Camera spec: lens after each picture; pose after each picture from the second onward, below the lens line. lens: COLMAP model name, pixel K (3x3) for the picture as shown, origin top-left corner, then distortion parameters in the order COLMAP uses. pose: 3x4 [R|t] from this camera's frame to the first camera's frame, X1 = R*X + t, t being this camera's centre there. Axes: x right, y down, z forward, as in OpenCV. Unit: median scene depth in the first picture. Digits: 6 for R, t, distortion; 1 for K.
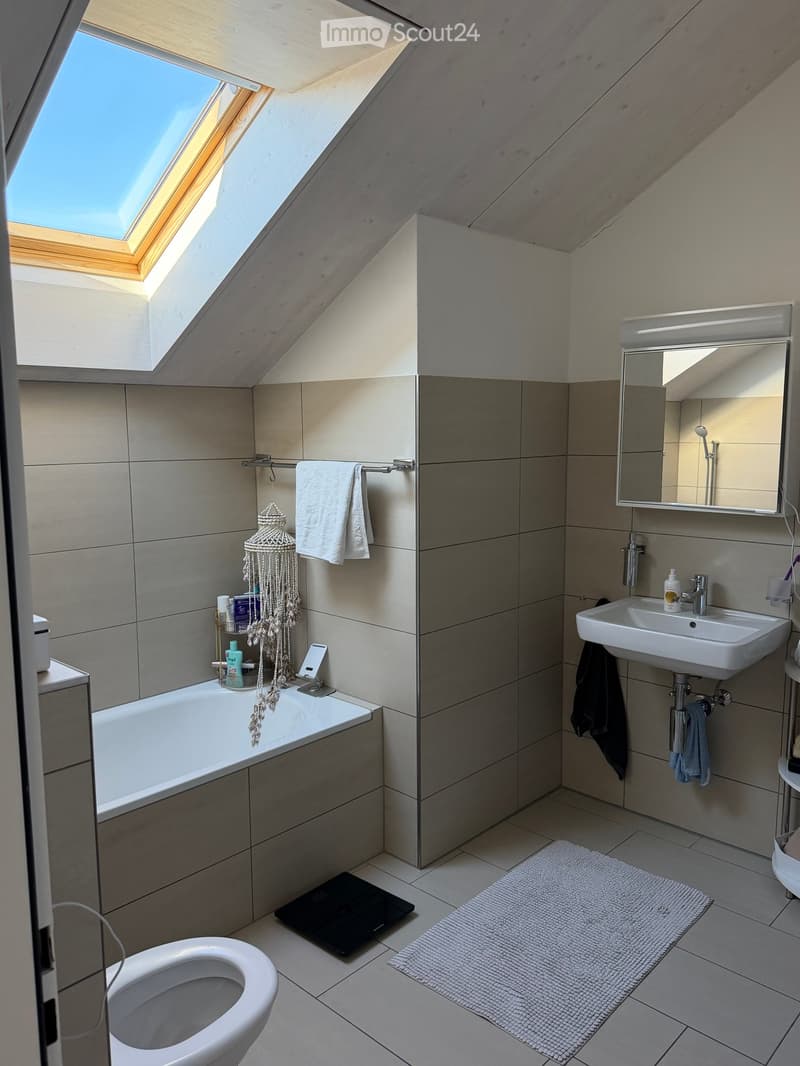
lens RADIAL K [[811.9, 0, 401.3], [0, 811.9, 533.2], [0, 0, 1]] dist [0.009469, -0.009205]
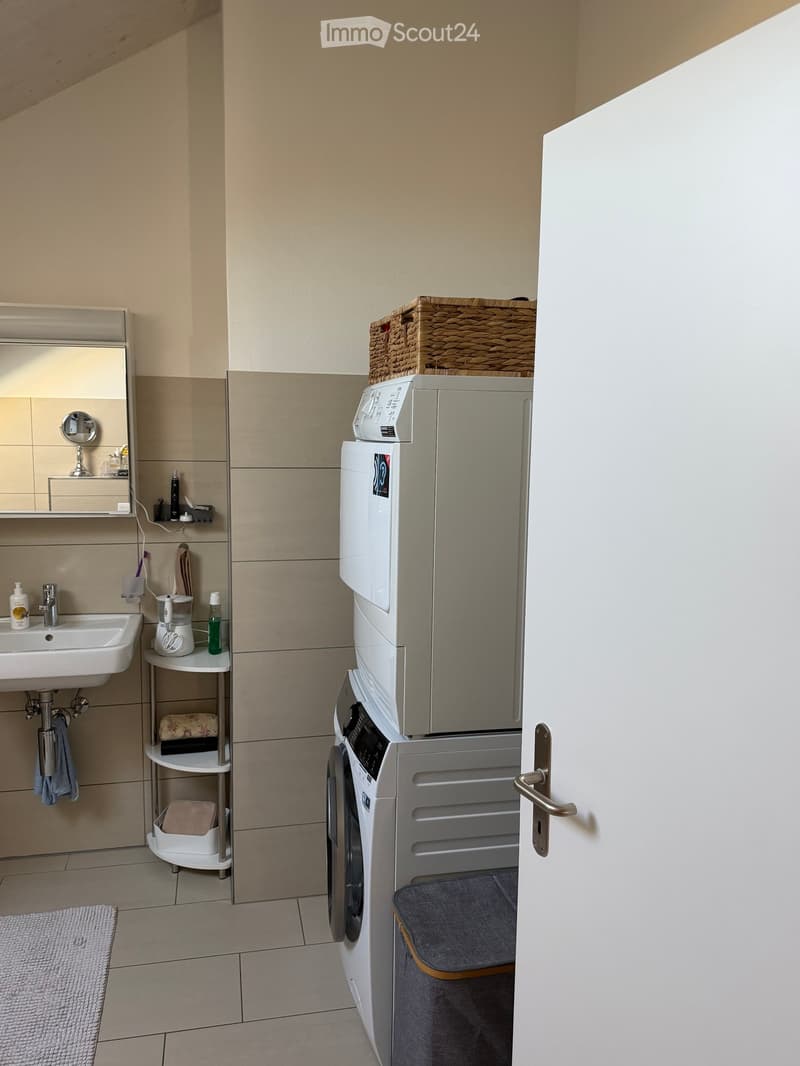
lens RADIAL K [[811.9, 0, 400.5], [0, 811.9, 532.4], [0, 0, 1]] dist [0.009469, -0.009205]
pose [[0.577096, -0.096132, 0.810998, -0.160418], [0.095718, 0.994165, 0.049733, -0.017007], [-0.811047, 0.048926, 0.582931, 0.109764]]
